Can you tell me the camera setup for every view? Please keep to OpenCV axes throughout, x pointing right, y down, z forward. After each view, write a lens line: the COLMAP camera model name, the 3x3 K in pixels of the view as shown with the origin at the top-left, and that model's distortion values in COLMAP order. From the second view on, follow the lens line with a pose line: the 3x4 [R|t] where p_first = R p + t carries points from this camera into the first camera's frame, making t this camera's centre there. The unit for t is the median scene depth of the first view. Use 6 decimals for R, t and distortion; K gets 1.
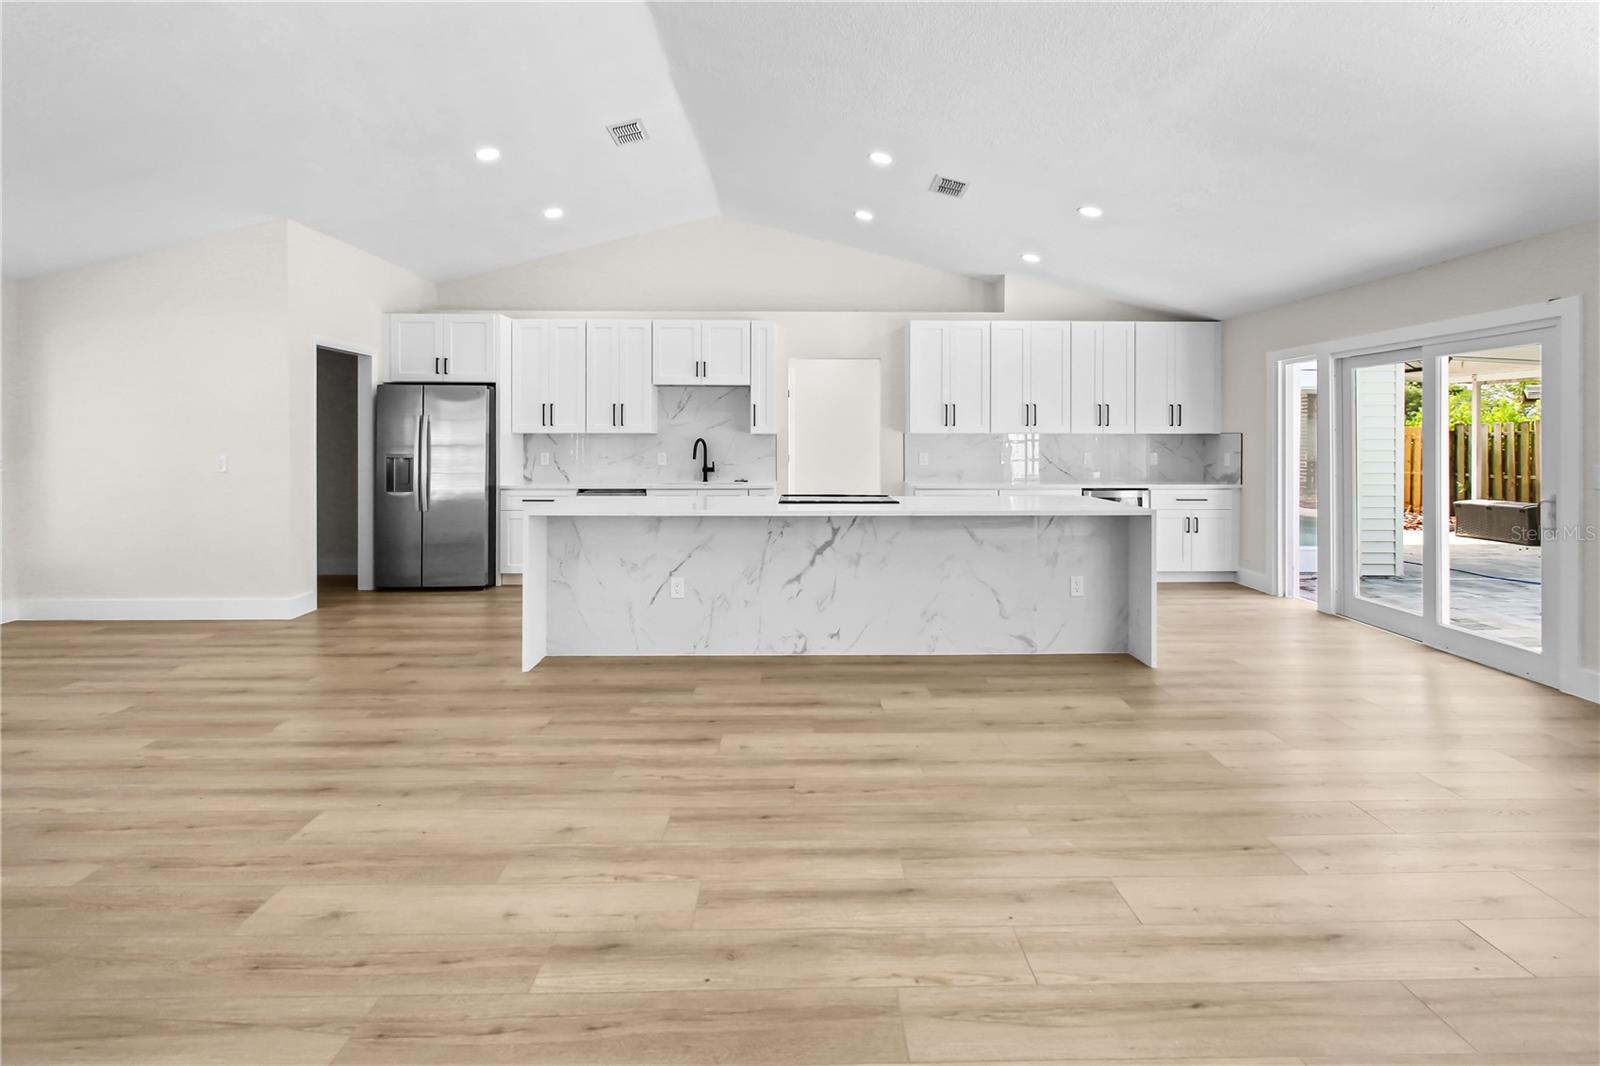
lens RADIAL K [[767.9, 0, 807.4], [0, 767.9, 447.4], [0, 0, 1]] dist [-0.000229, 0.003016]
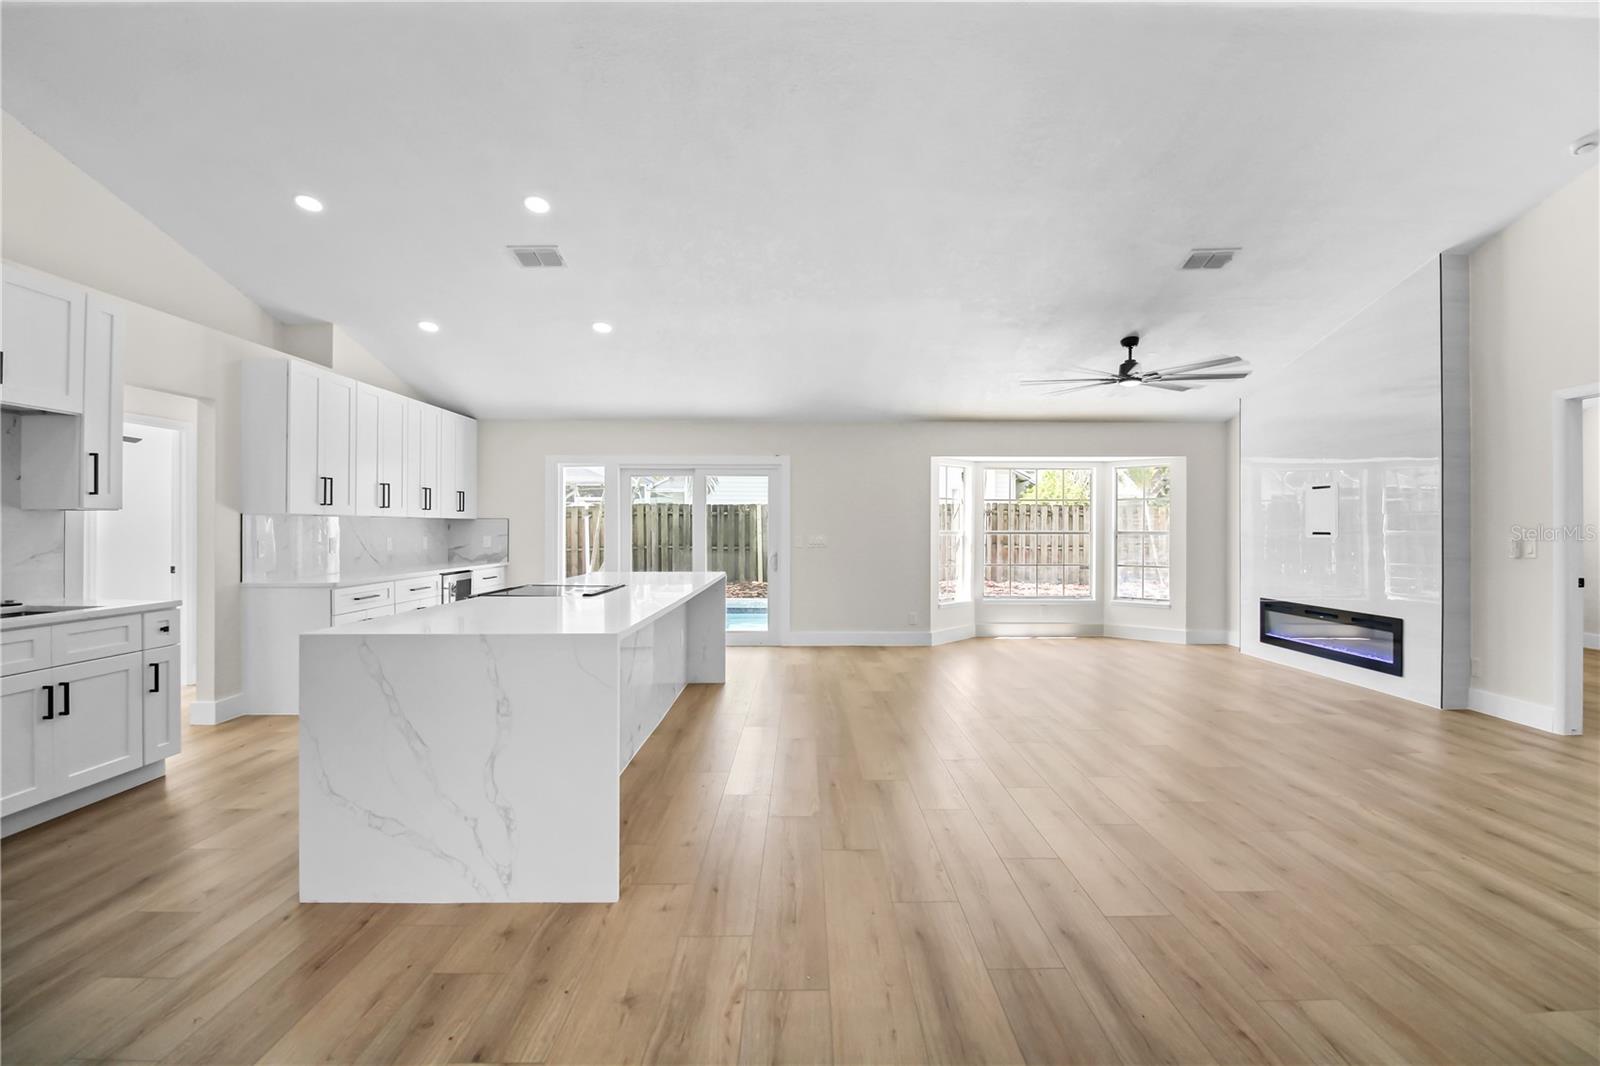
lens RADIAL K [[752.3, 0, 817.4], [0, 752.3, 527.2], [0, 0, 1]] dist [-0.003660, 0.001139]
pose [[-0.000785, 0.000491, 1.000000, -0.892388], [0.010037, 0.999950, -0.000483, -0.000348], [-0.999949, 0.010036, -0.000790, 0.780056]]
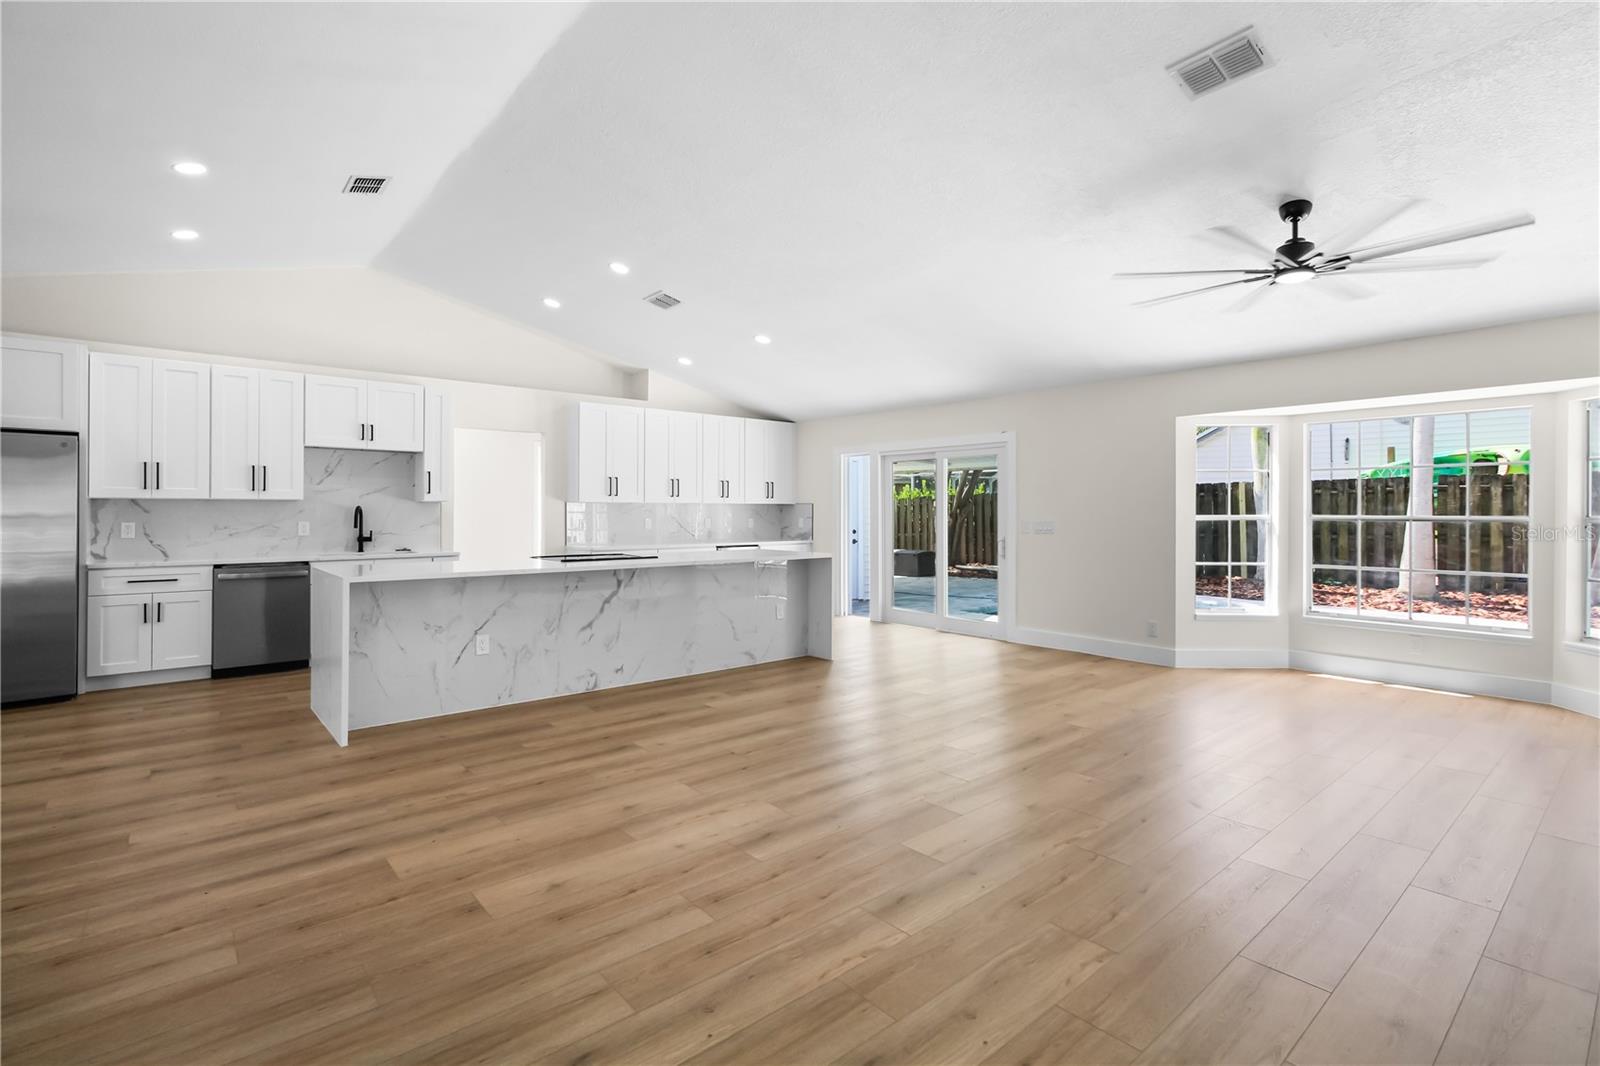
lens RADIAL K [[752.3, 0, 807.2], [0, 752.3, 521.9], [0, 0, 1]] dist [-0.003660, 0.001139]
pose [[0.767303, -0.008456, 0.641229, -0.485594], [0.007063, 0.999964, 0.004735, 0.011611], [-0.641246, 0.000896, 0.767335, -0.079608]]
